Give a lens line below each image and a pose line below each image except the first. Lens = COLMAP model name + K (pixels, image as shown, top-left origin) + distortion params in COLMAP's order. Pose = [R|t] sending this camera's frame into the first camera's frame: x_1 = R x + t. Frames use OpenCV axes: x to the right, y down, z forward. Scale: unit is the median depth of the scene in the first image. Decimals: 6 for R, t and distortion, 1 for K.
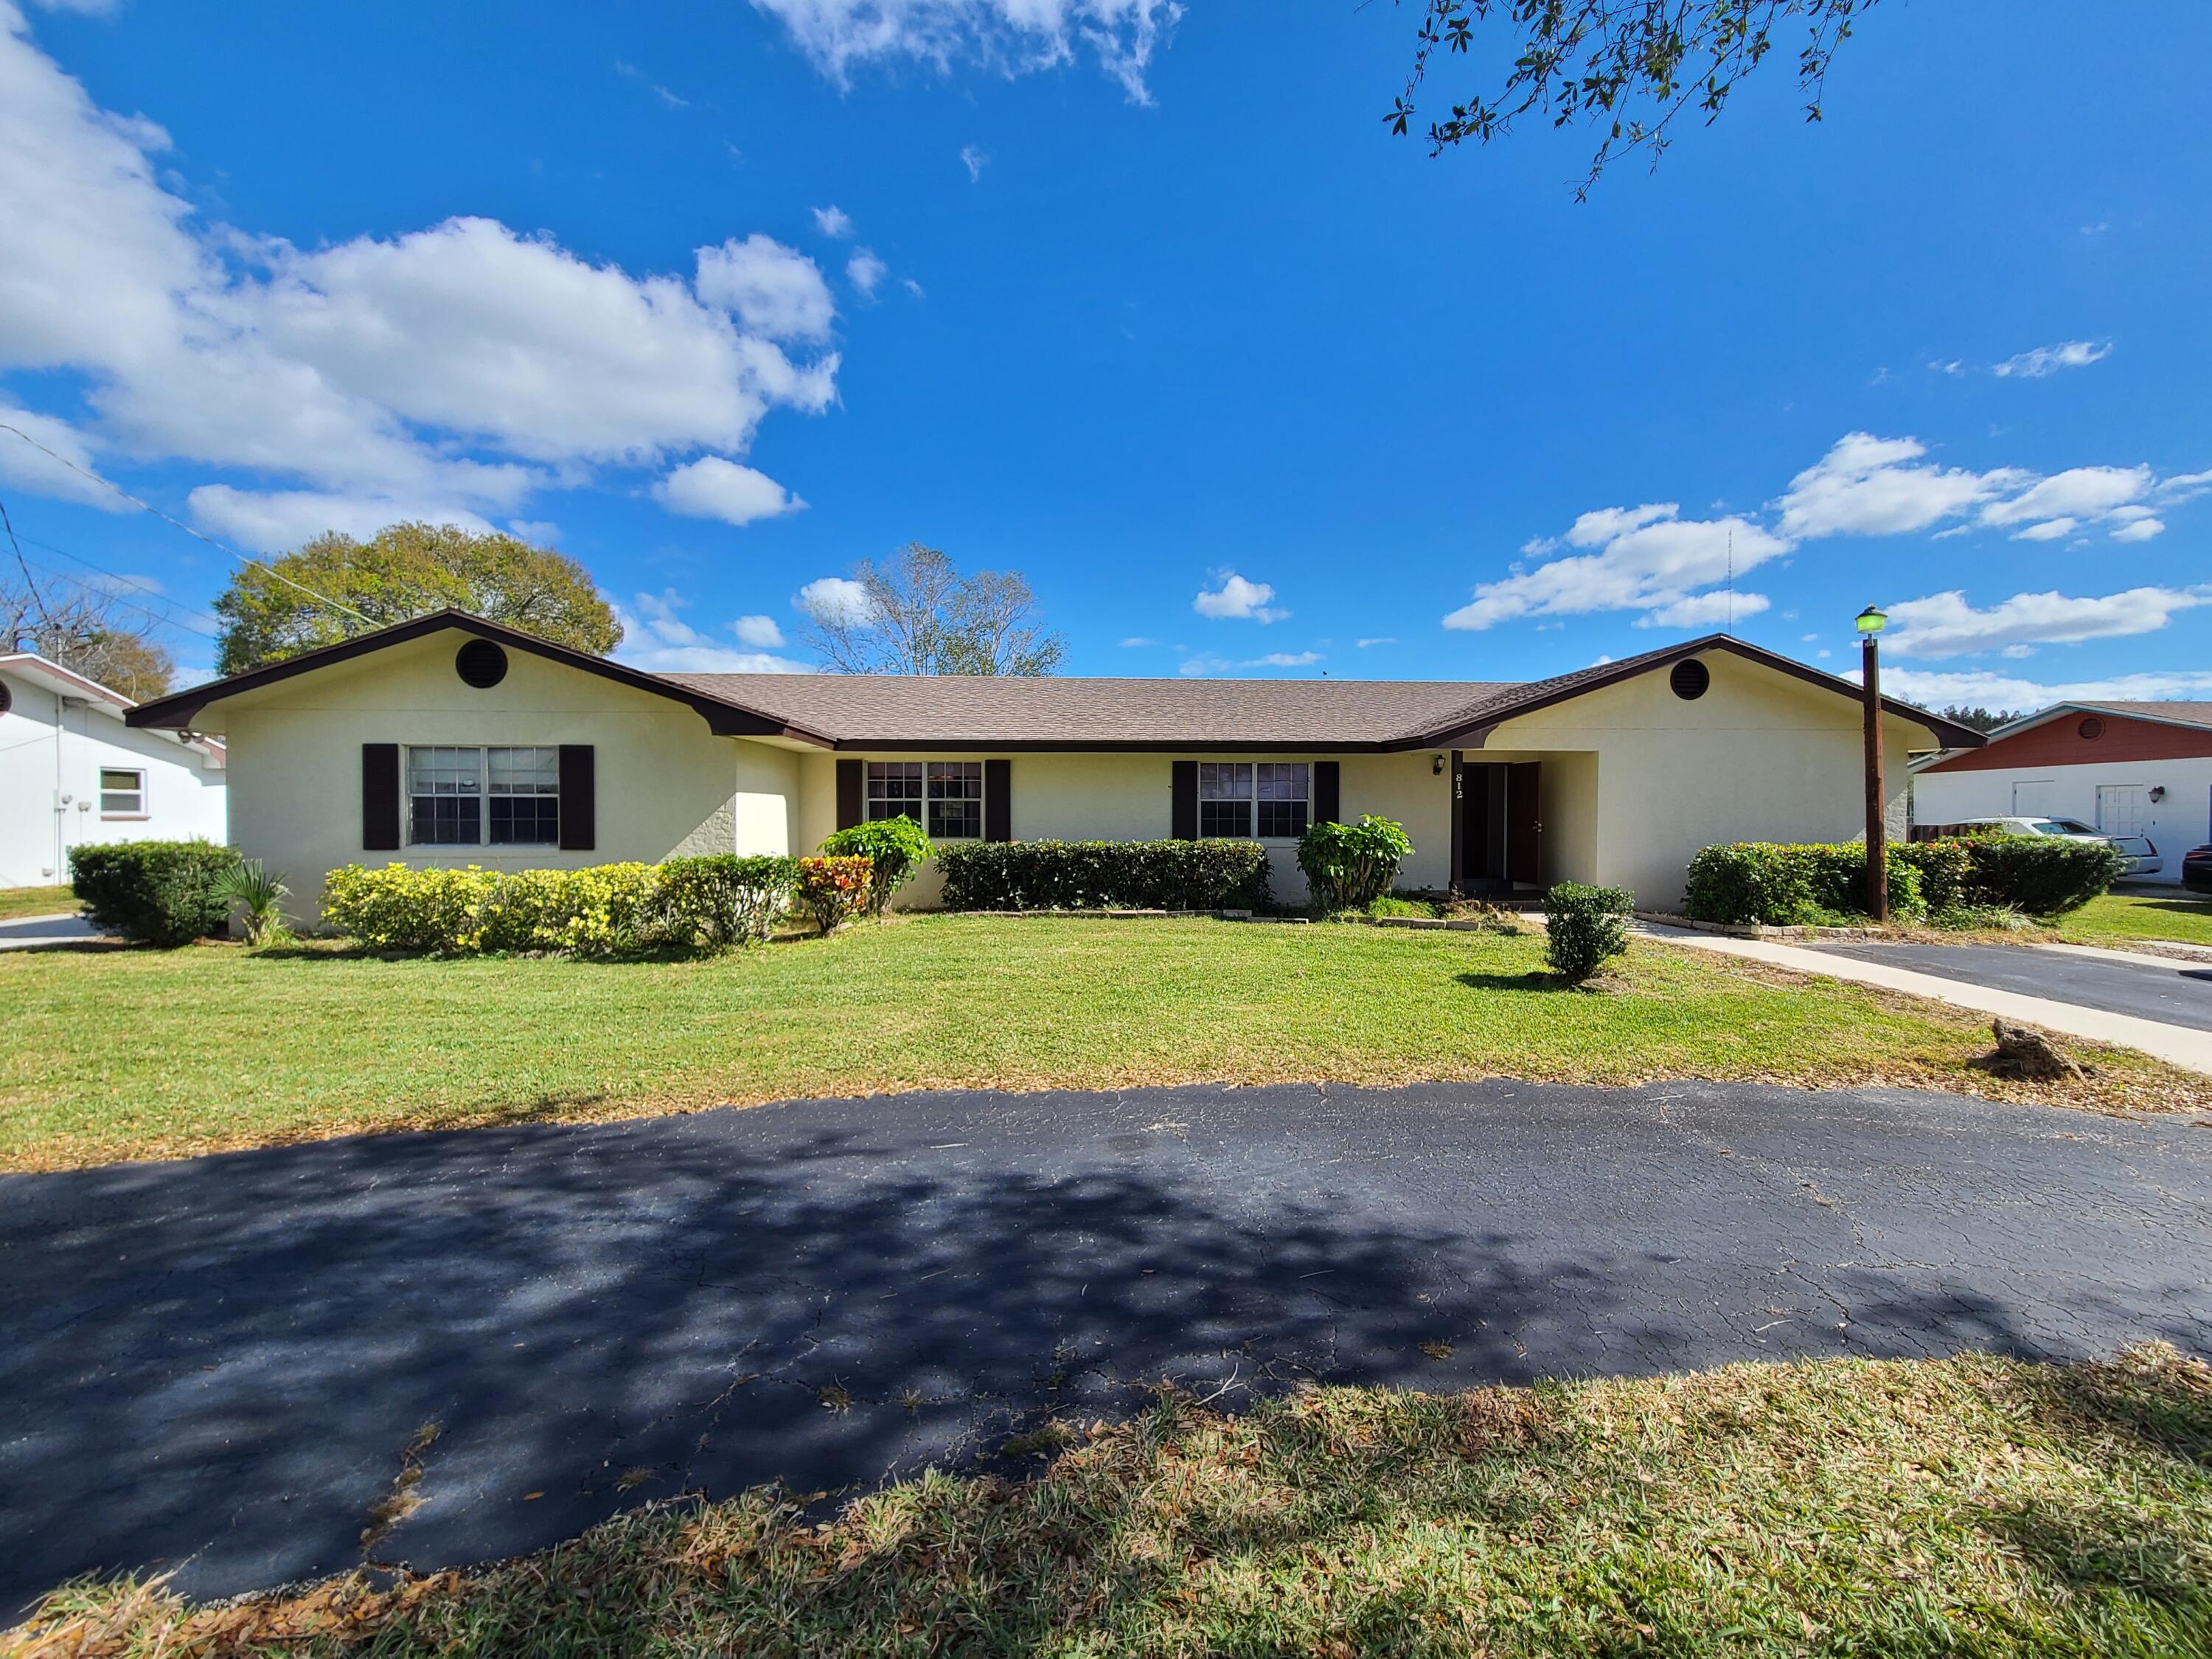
lens RADIAL K [[907.5, 0, 1106.0], [0, 907.5, 829.5], [0, 0, 1]] dist [-0.006452, 0.000134]
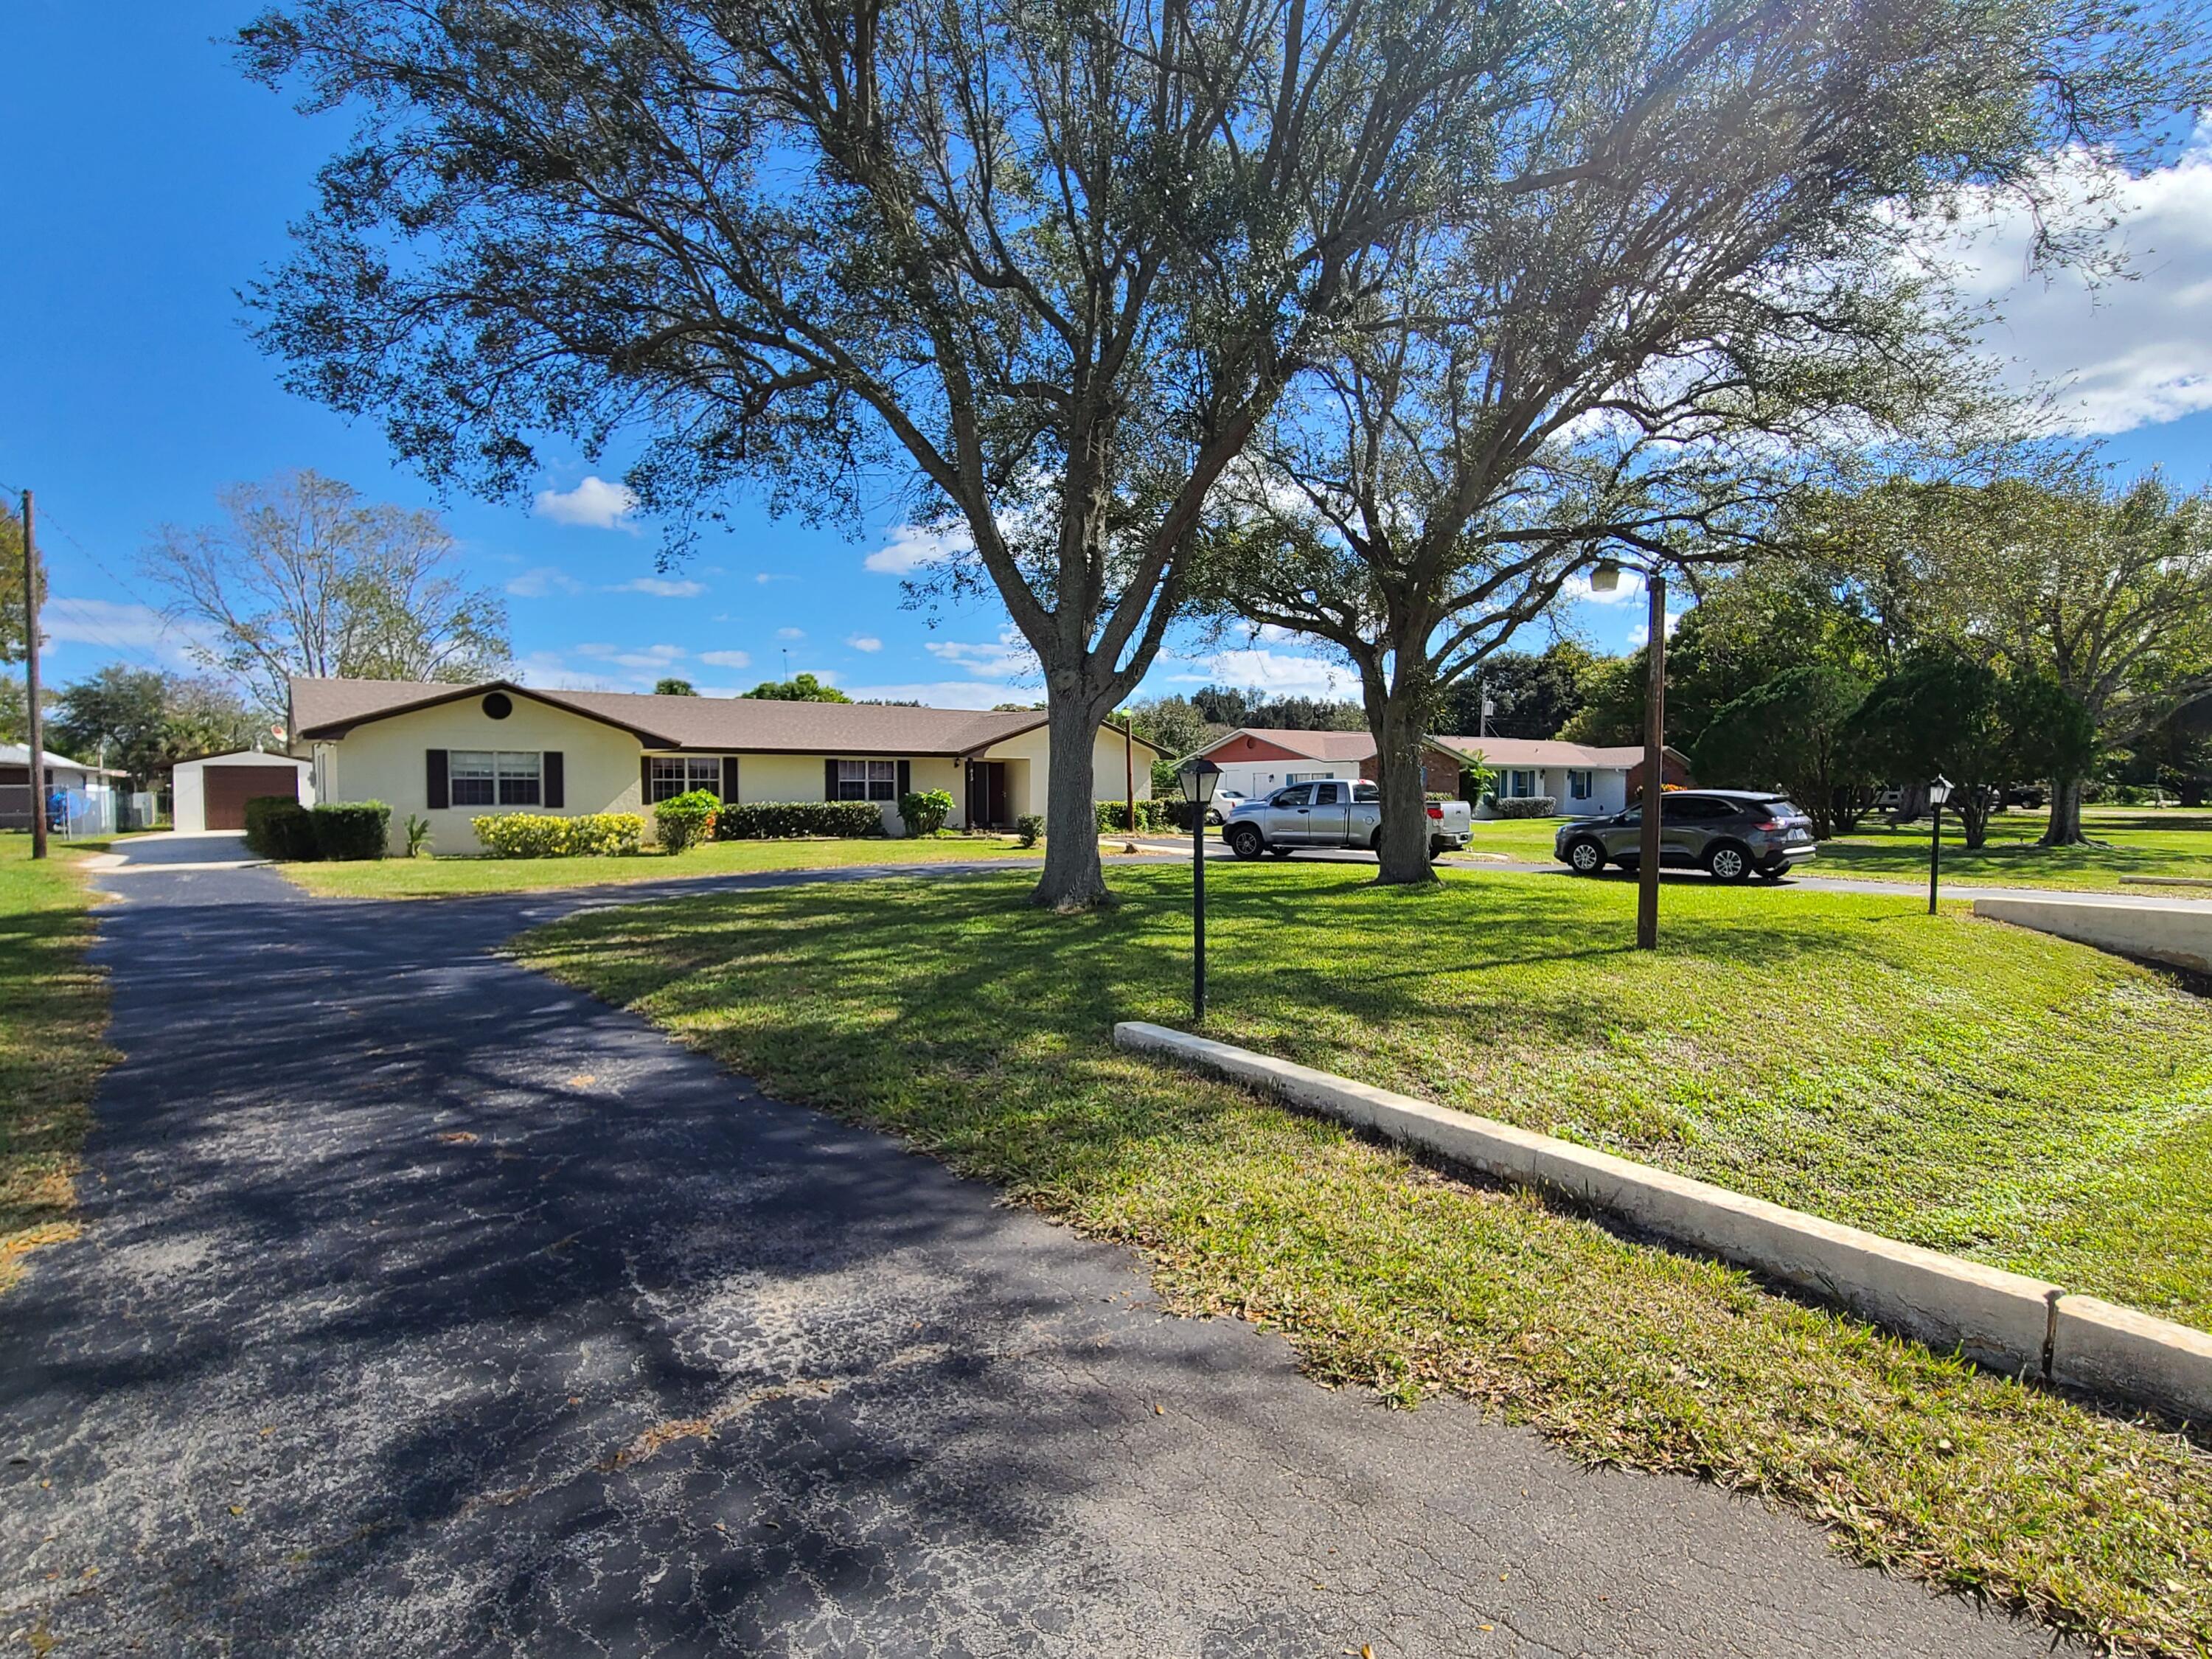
lens RADIAL K [[1152.2, 0, 1106.0], [0, 1152.2, 829.5], [0, 0, 1]] dist [0.003521, 0.000519]
pose [[0.837843, -0.019609, 0.545559, -0.891389], [0.007672, 0.999679, 0.024150, 0.017943], [-0.545858, -0.016048, 0.837724, -1.545652]]
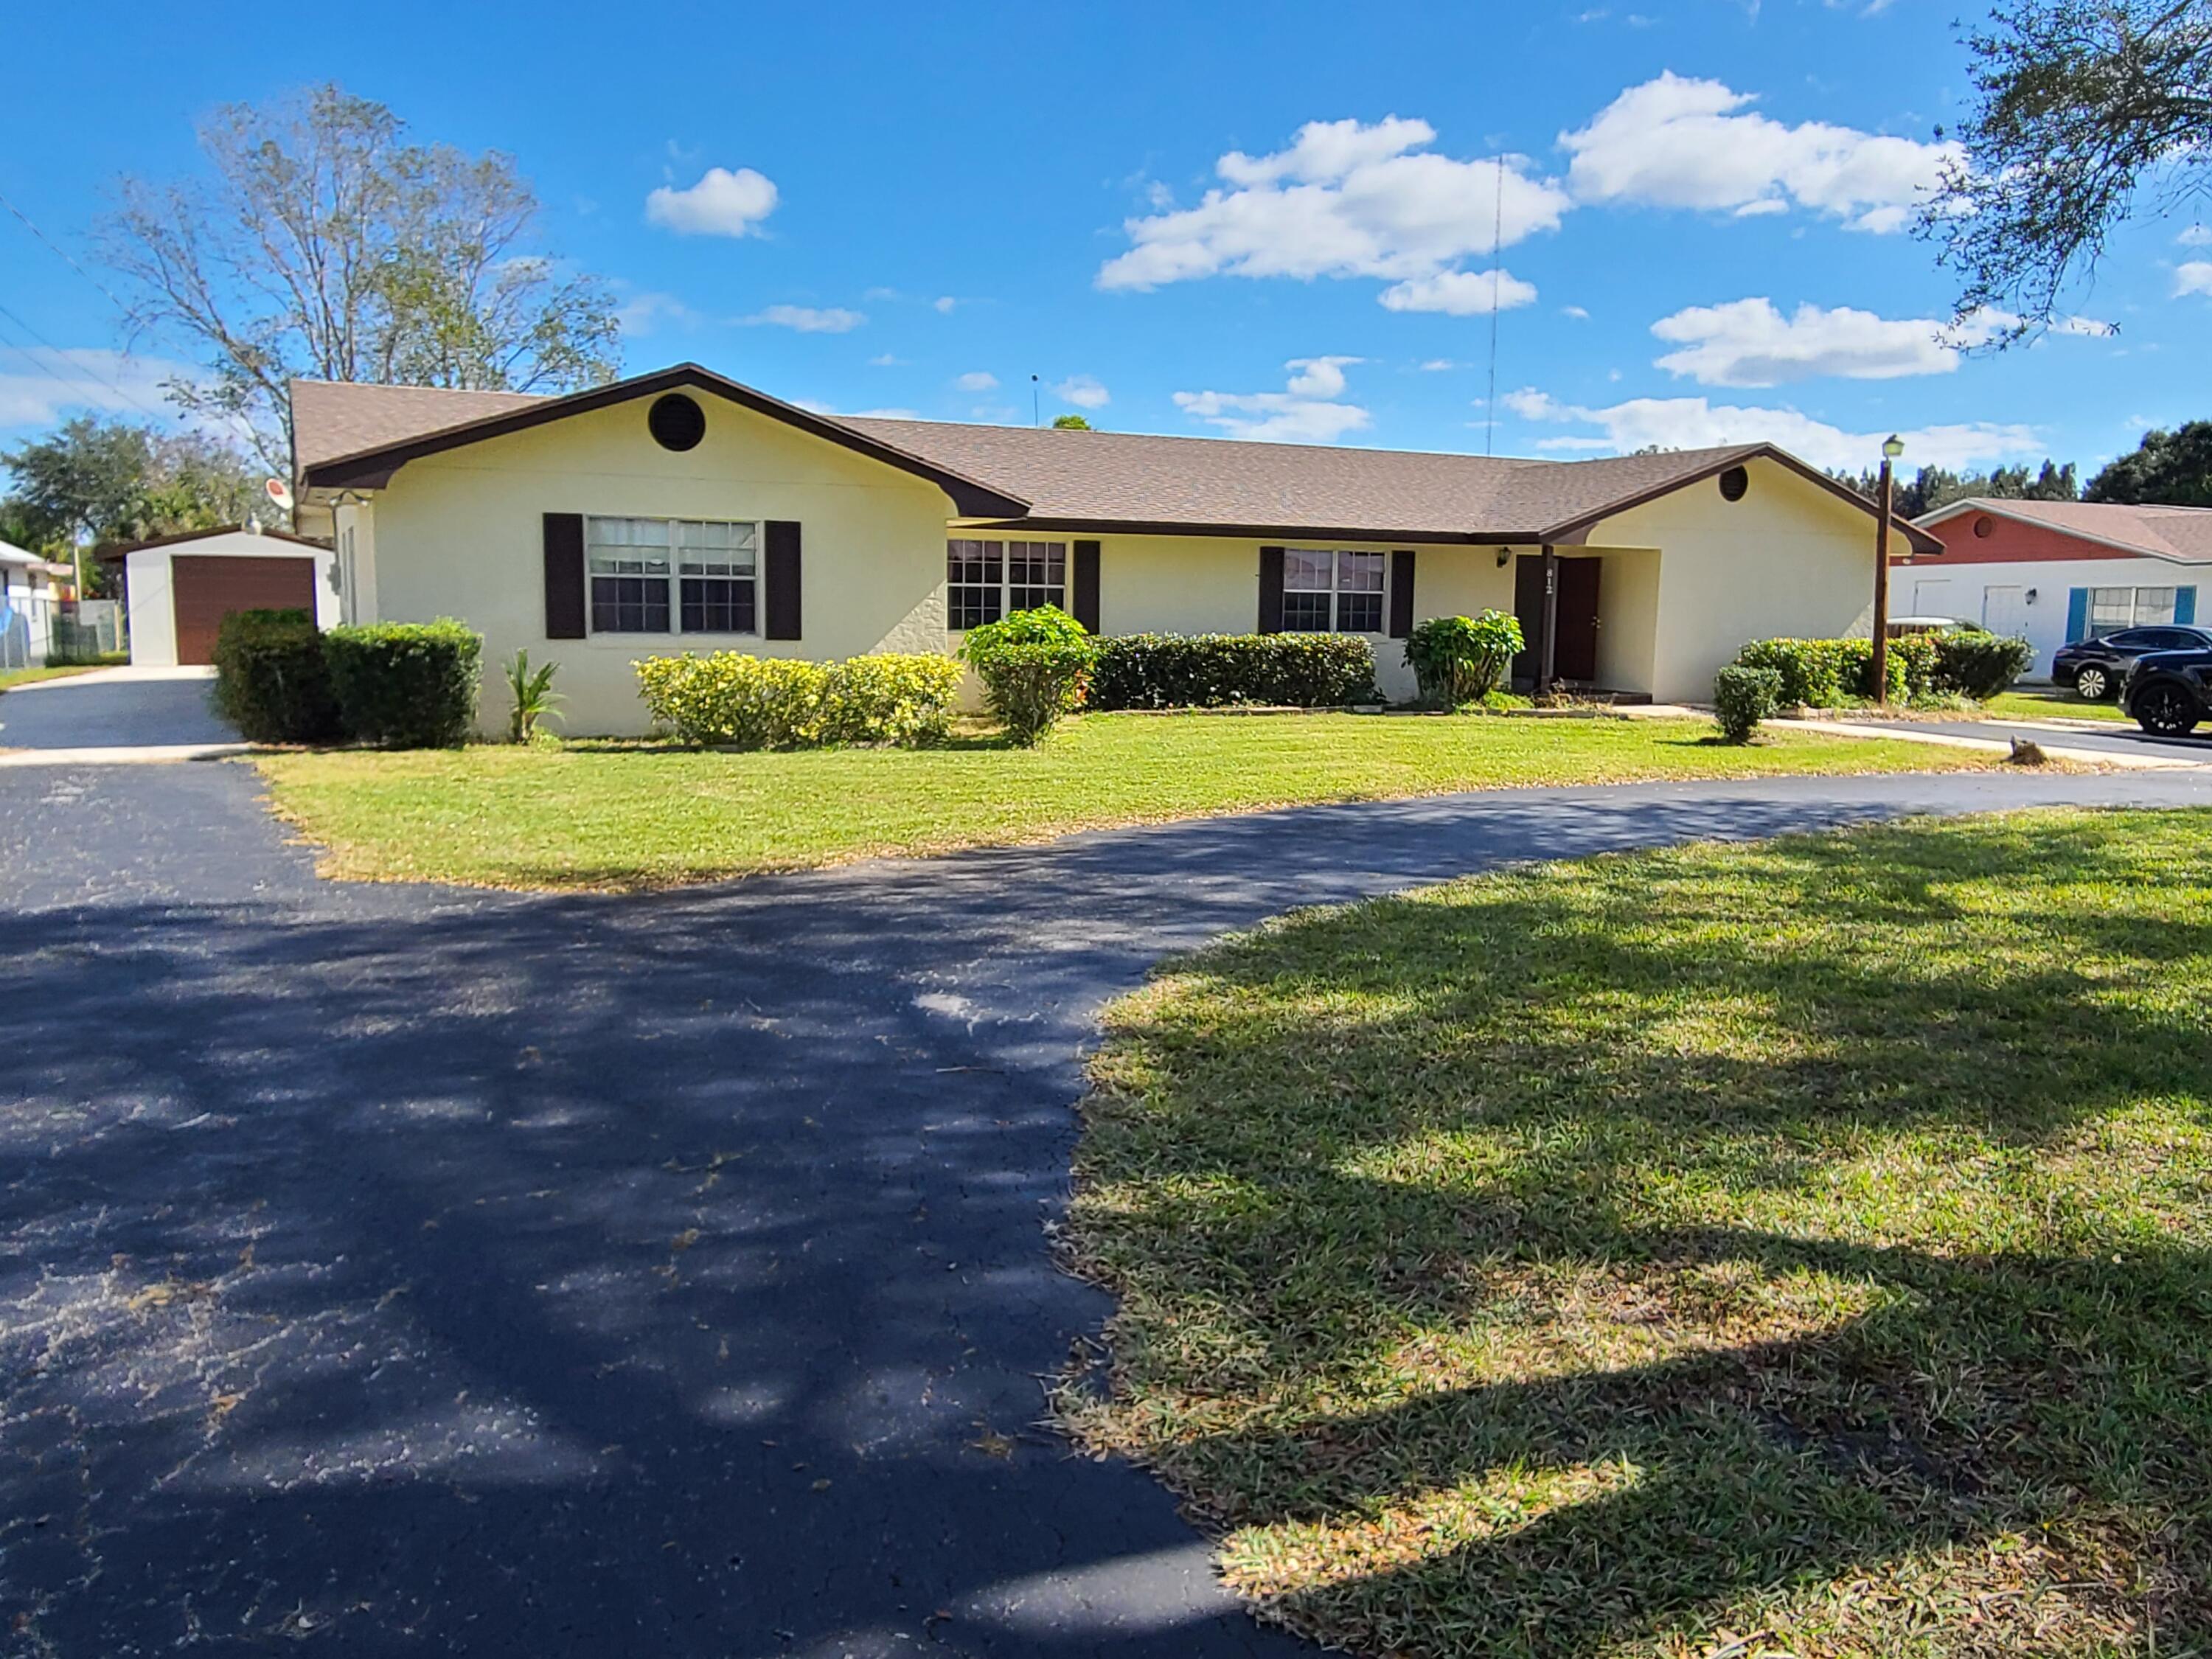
lens RADIAL K [[1713.2, 0, 1106.0], [0, 1713.2, 829.5], [0, 0, 1]] dist [0.003132, -0.000137]
pose [[0.925343, -0.037796, 0.377241, -0.897993], [-0.006440, 0.993308, 0.115317, 0.010636], [-0.379075, -0.109137, 0.918907, -0.671470]]
